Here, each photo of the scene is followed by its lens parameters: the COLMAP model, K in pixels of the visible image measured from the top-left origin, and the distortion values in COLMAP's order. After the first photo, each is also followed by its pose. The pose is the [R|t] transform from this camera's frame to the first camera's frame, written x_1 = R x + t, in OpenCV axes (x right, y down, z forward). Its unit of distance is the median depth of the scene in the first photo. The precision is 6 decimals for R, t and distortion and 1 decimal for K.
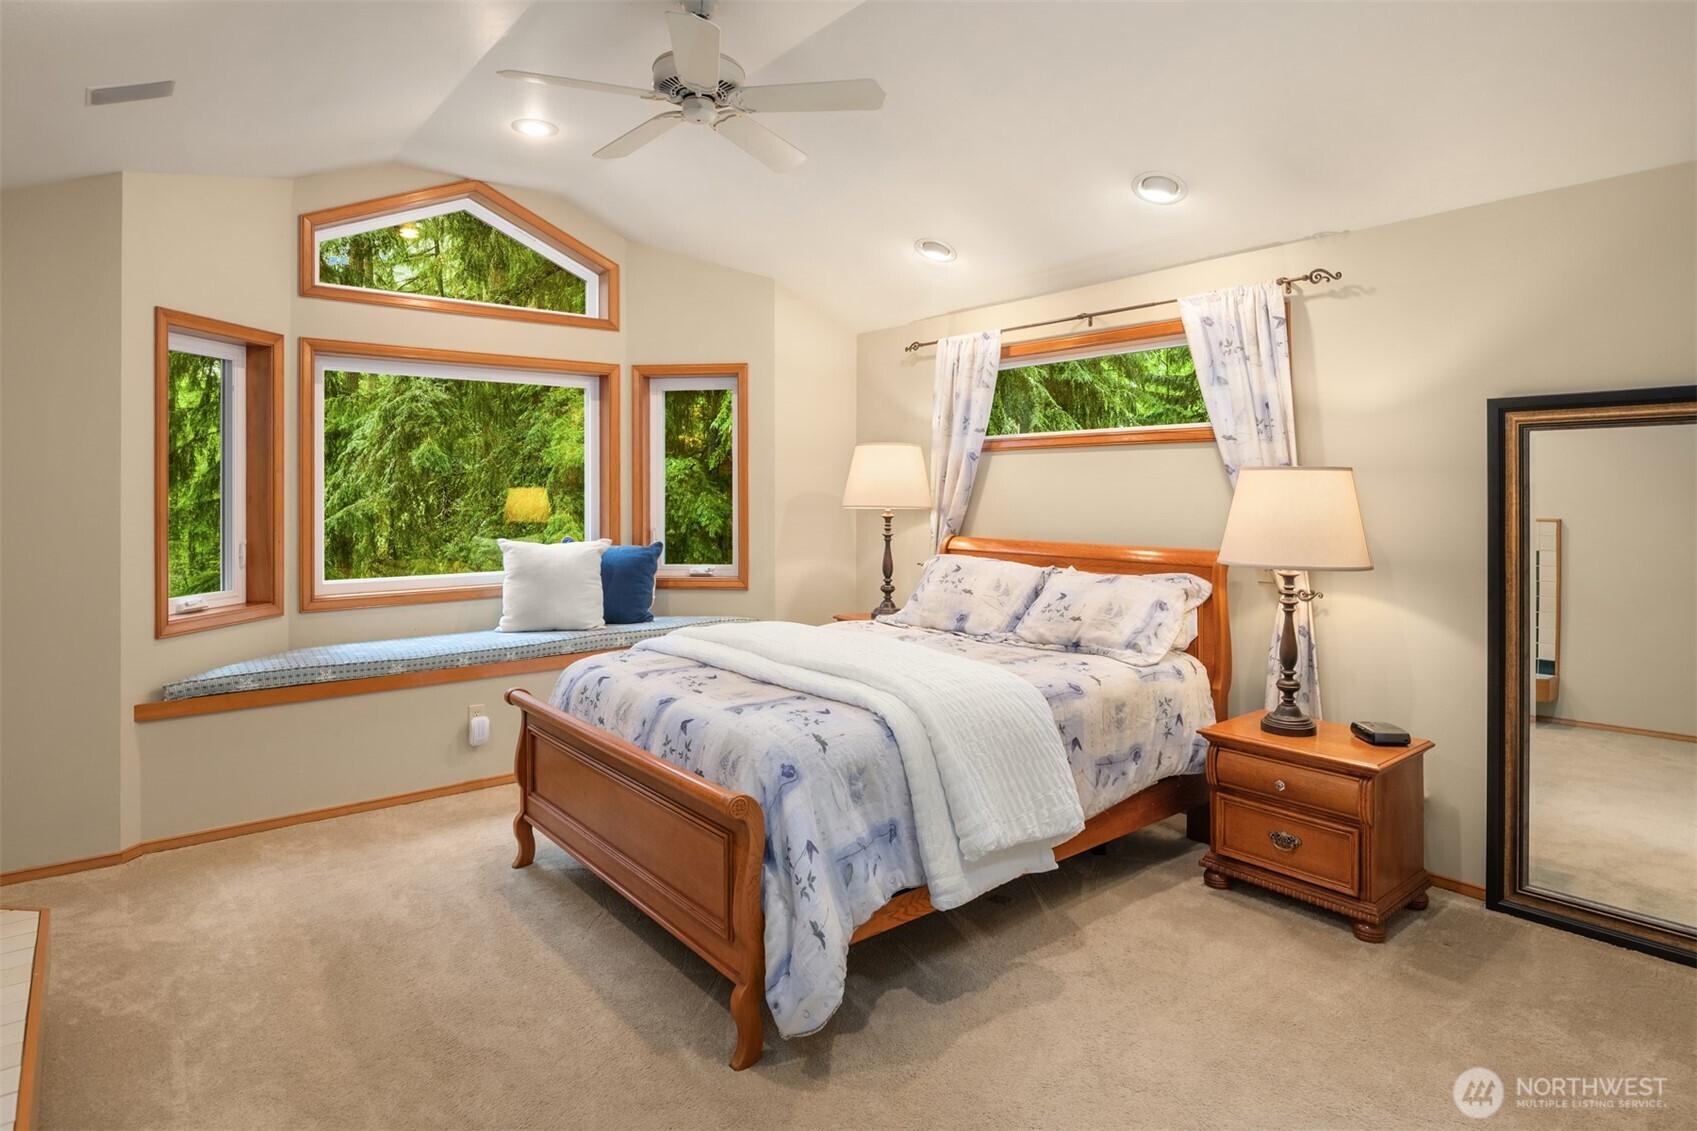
lens RADIAL K [[923.2, 0, 880.7], [0, 923.2, 477.9], [0, 0, 1]] dist [-0.004638, -0.003107]
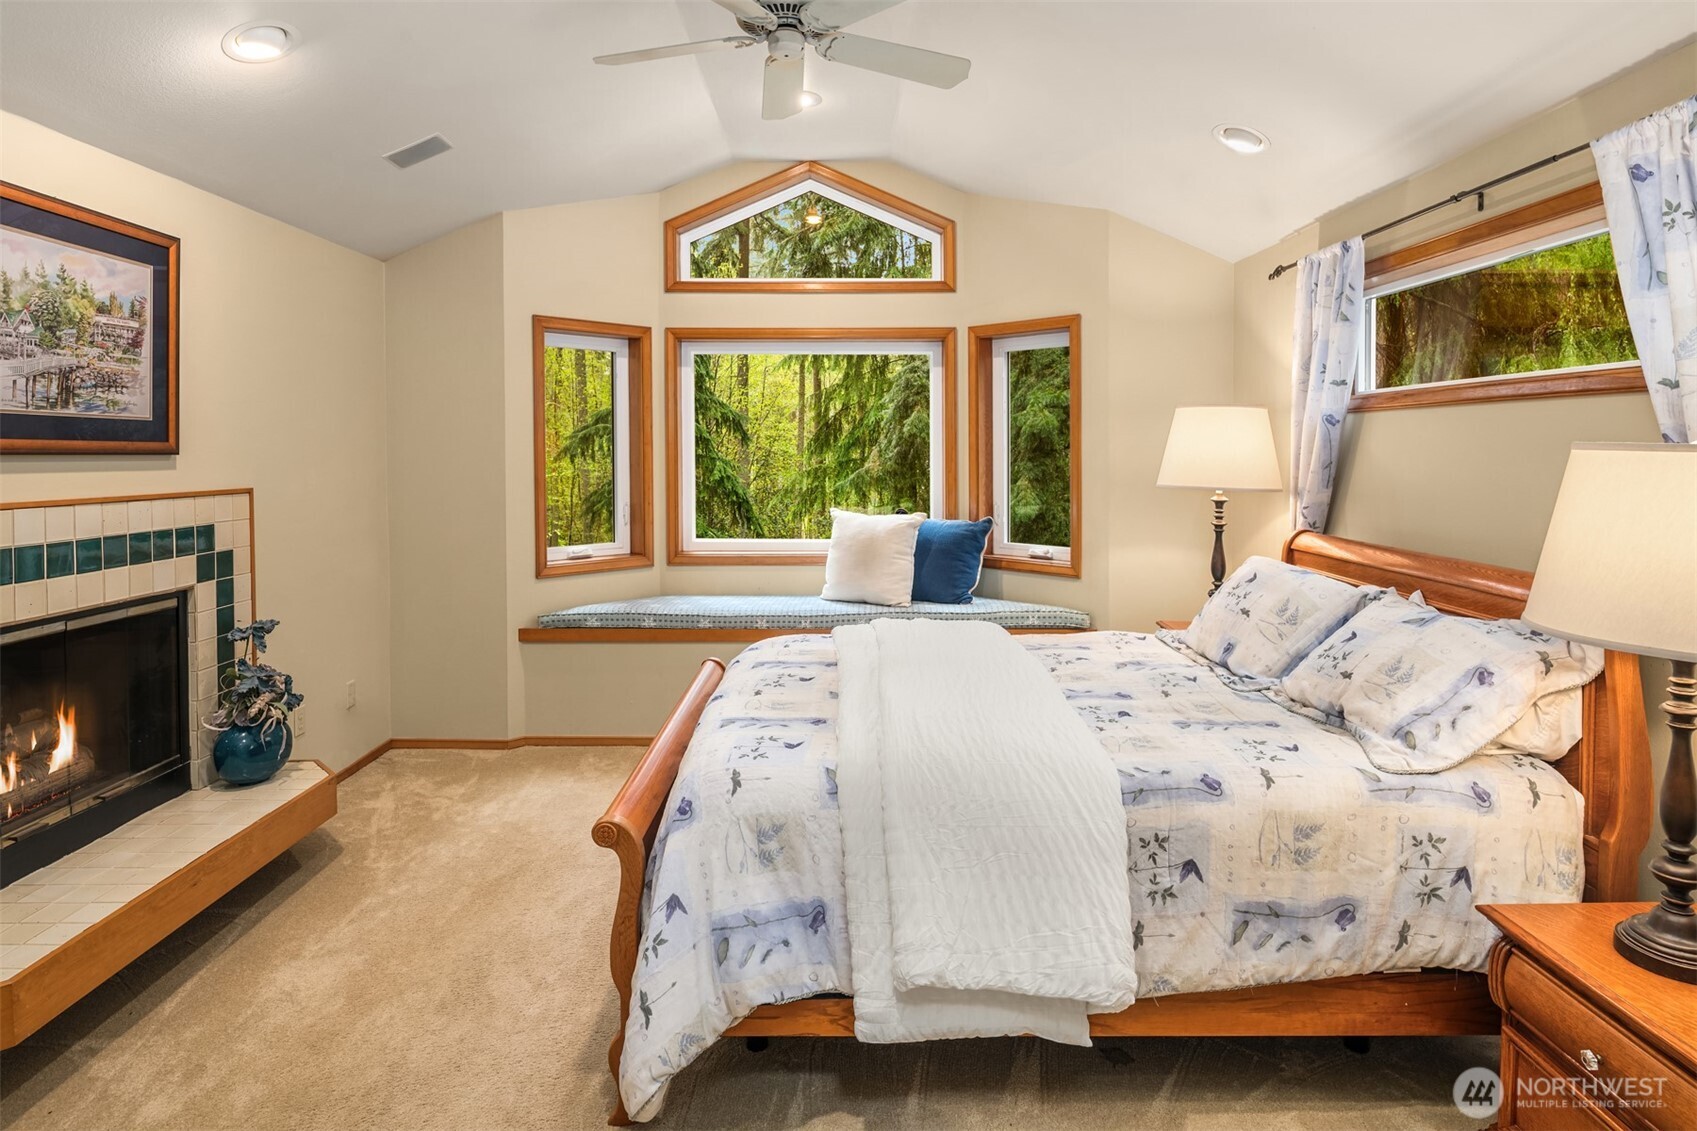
lens RADIAL K [[940.2, 0, 836.6], [0, 940.2, 463.2], [0, 0, 1]] dist [-0.000082, -0.007928]
pose [[0.768845, 0.011622, -0.639329, 0.343923], [0.005350, 0.999683, 0.024606, -0.012898], [0.639412, -0.022338, 0.768539, 0.262611]]
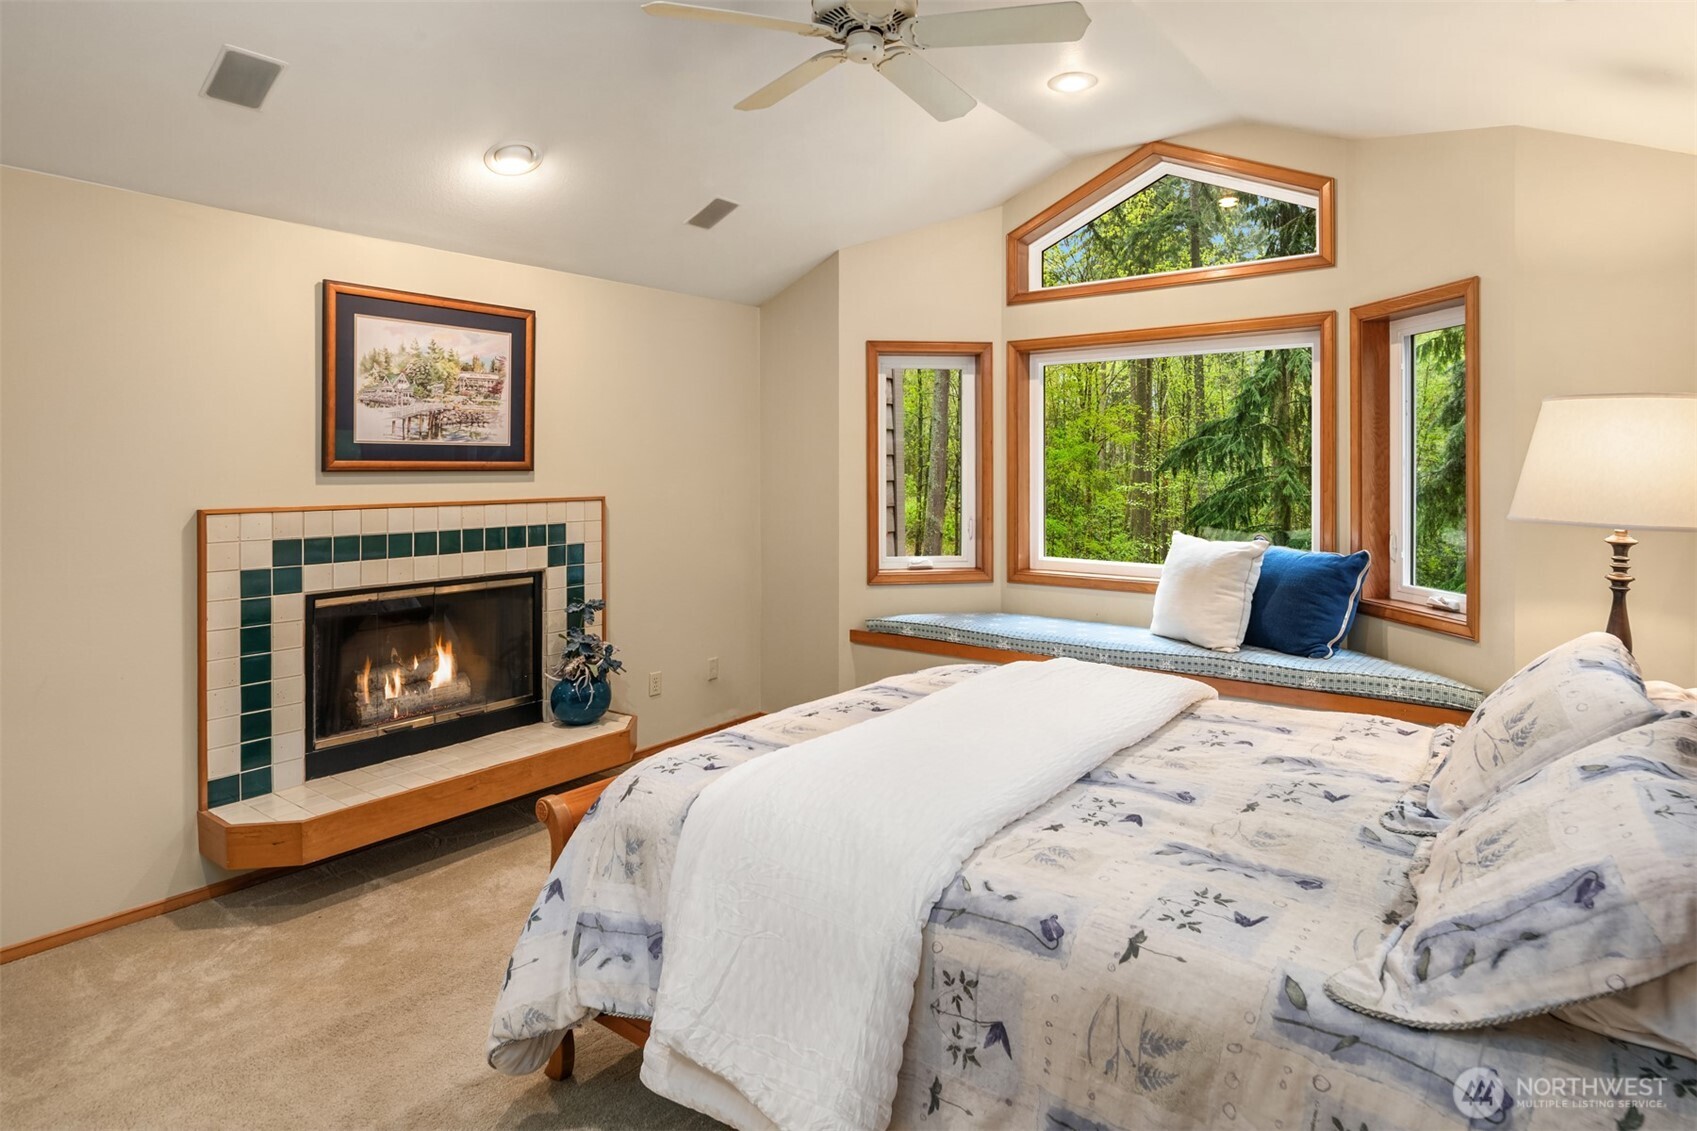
lens RADIAL K [[920.2, 0, 844.7], [0, 920.2, 466.3], [0, 0, 1]] dist [-0.002591, -0.002331]
pose [[0.225288, 0.004209, -0.974283, 0.516367], [0.014622, 0.999863, 0.007701, -0.011634], [0.974182, -0.015981, 0.225196, 0.638468]]
